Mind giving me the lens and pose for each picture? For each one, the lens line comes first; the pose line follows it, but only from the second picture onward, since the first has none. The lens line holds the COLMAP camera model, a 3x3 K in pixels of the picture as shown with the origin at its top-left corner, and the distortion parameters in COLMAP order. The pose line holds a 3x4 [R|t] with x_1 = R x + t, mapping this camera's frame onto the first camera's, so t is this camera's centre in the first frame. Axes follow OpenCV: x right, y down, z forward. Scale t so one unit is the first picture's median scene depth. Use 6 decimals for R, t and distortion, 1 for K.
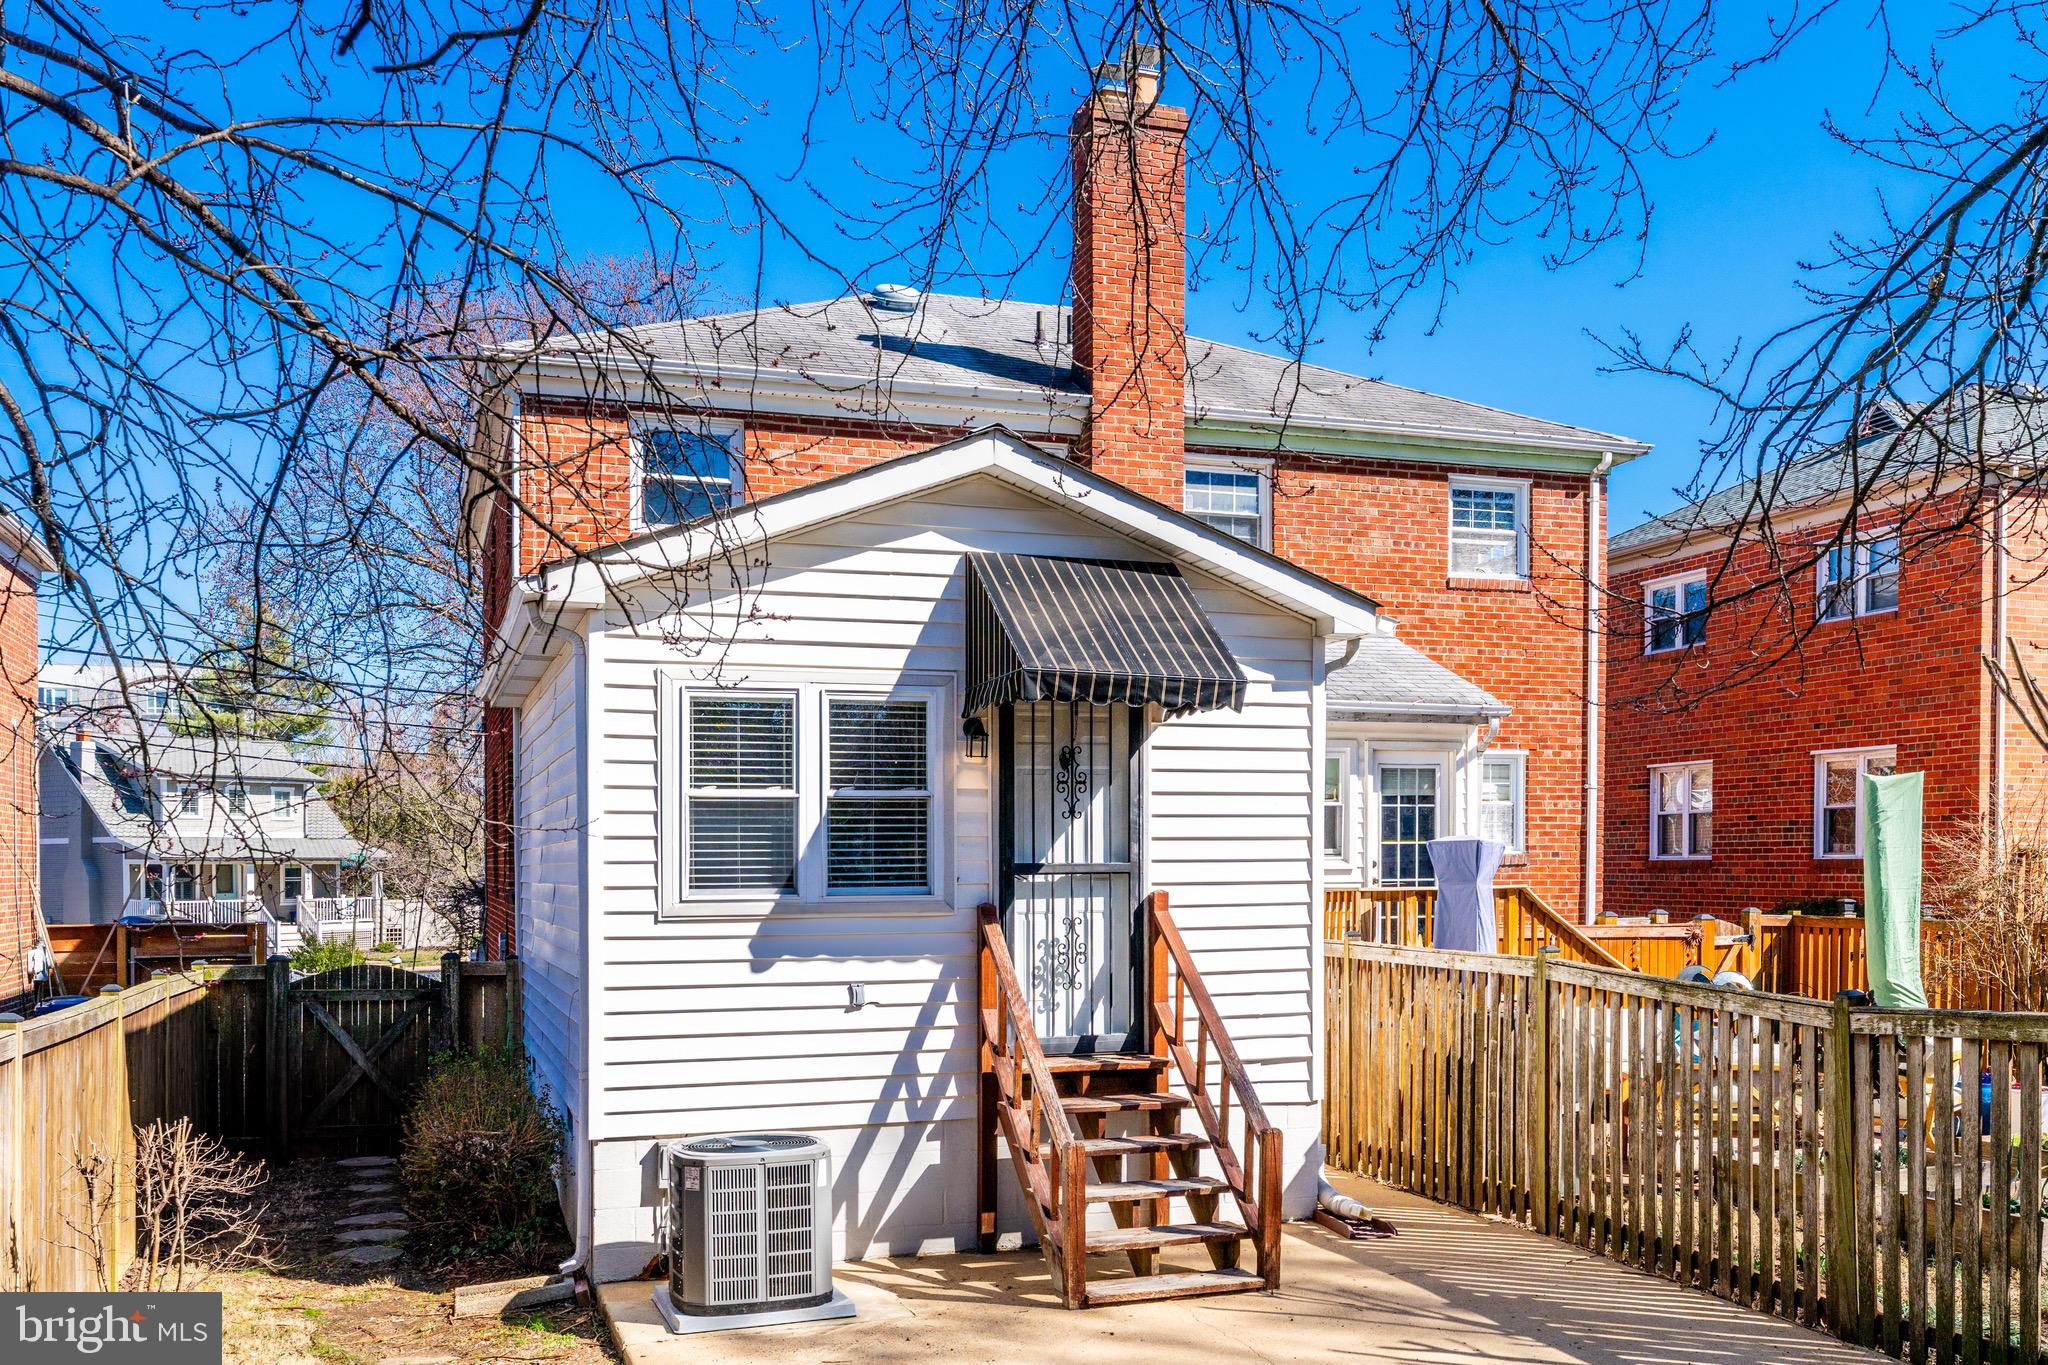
lens RADIAL K [[1826.5, 0, 1032.6], [0, 1826.5, 921.4], [0, 0, 1]] dist [0.003380, 0.003601]
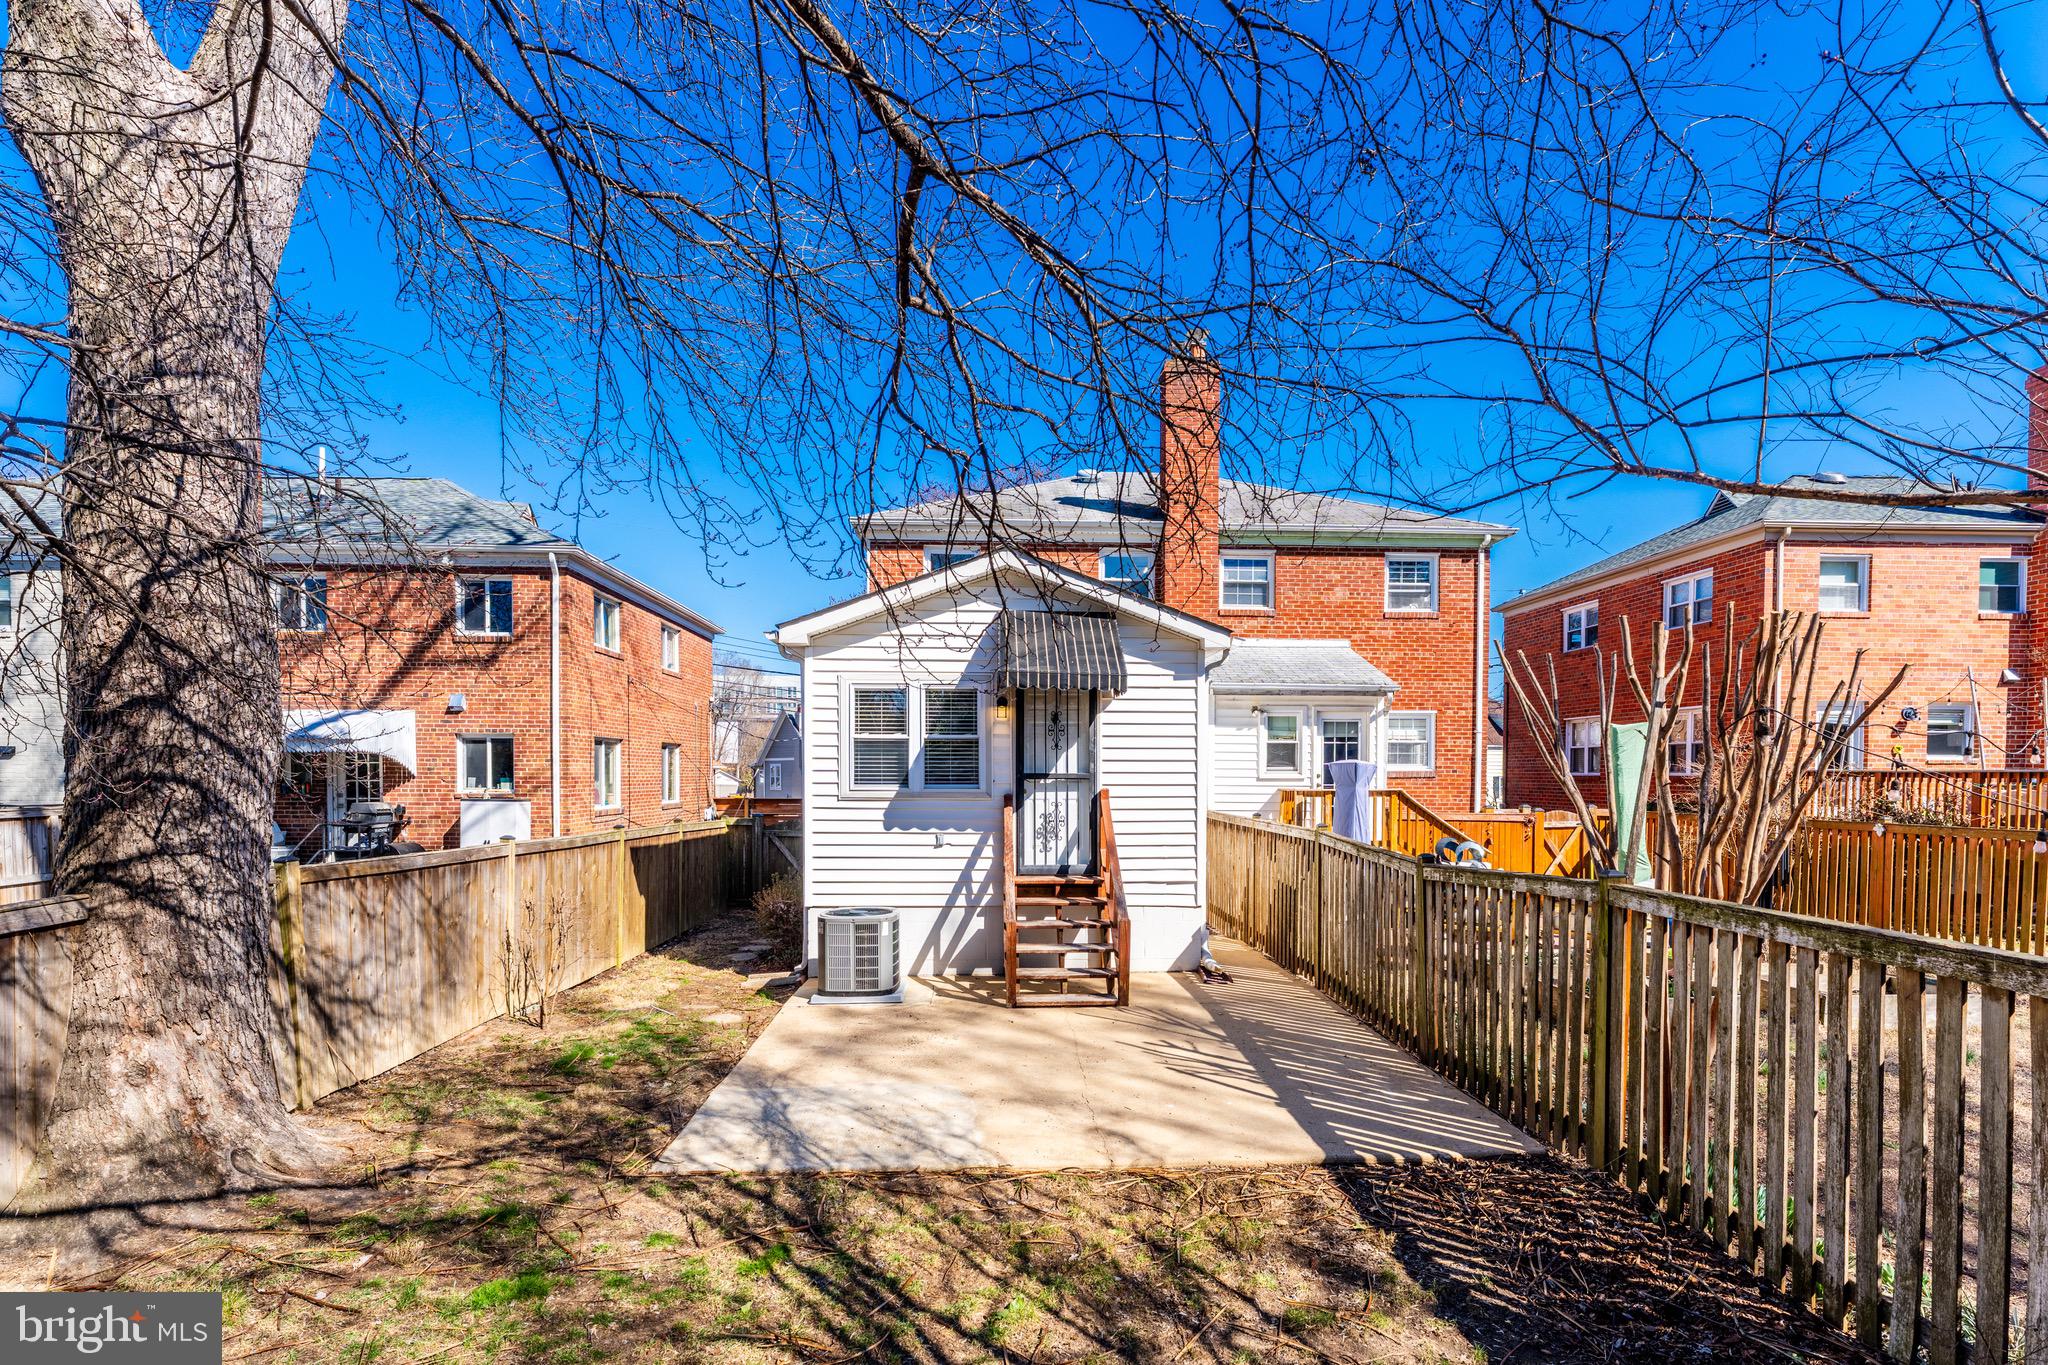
lens RADIAL K [[961.6, 0, 1033.1], [0, 961.6, 802.0], [0, 0, 1]] dist [-0.000946, -0.000290]
pose [[0.957948, 0.018396, -0.286352, 0.285323], [-0.018798, 0.999822, 0.001346, -0.003047], [0.286326, 0.004093, 0.958124, 0.042292]]
